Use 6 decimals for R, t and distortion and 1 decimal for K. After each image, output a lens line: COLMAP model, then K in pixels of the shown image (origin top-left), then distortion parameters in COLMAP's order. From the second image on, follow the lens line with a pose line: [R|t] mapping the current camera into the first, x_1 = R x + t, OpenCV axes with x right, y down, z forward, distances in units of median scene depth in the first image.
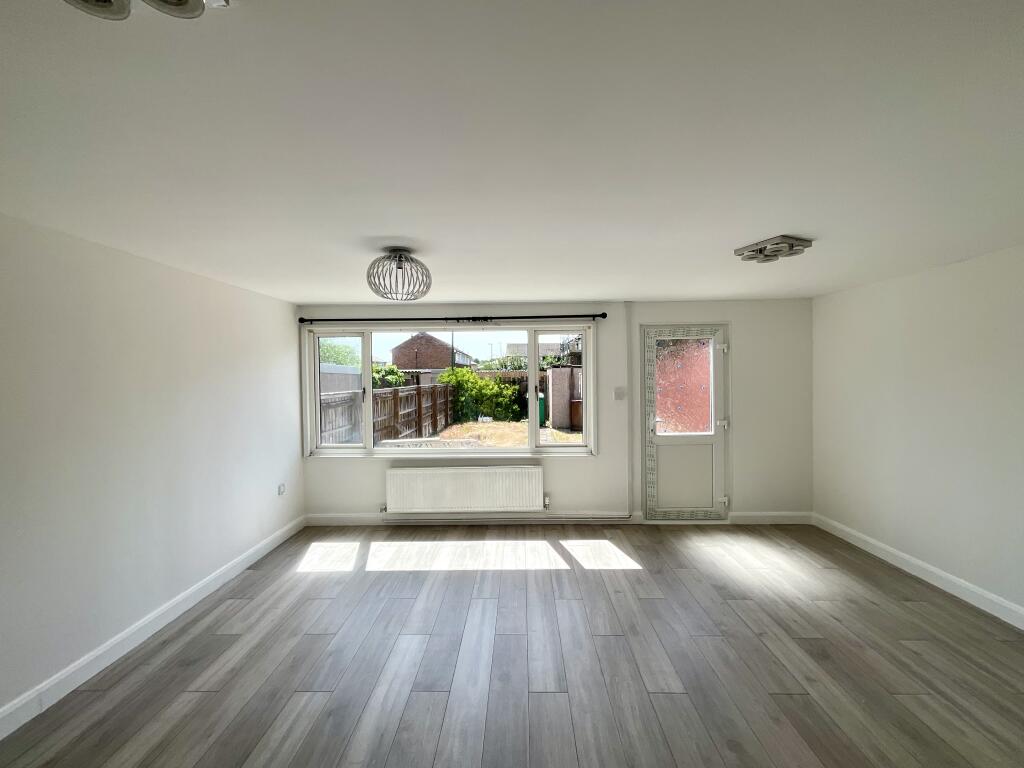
lens RADIAL K [[412.7, 0, 512.0], [0, 412.7, 384.0], [0, 0, 1]] dist [-0.002419, 0.001046]
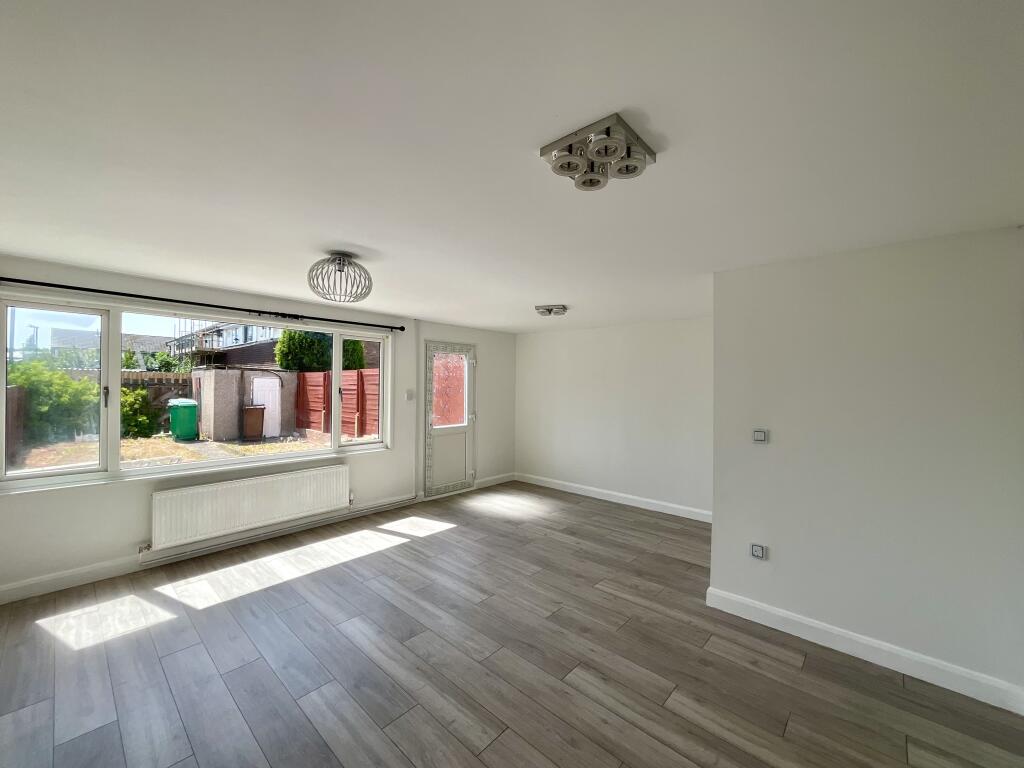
lens RADIAL K [[412.7, 0, 512.0], [0, 412.7, 384.0], [0, 0, 1]] dist [-0.002419, 0.001046]
pose [[0.653062, 0.022024, 0.756984, -0.455741], [-0.008391, 0.999726, -0.021847, 0.014686], [-0.757258, 0.007916, 0.653068, -0.005371]]
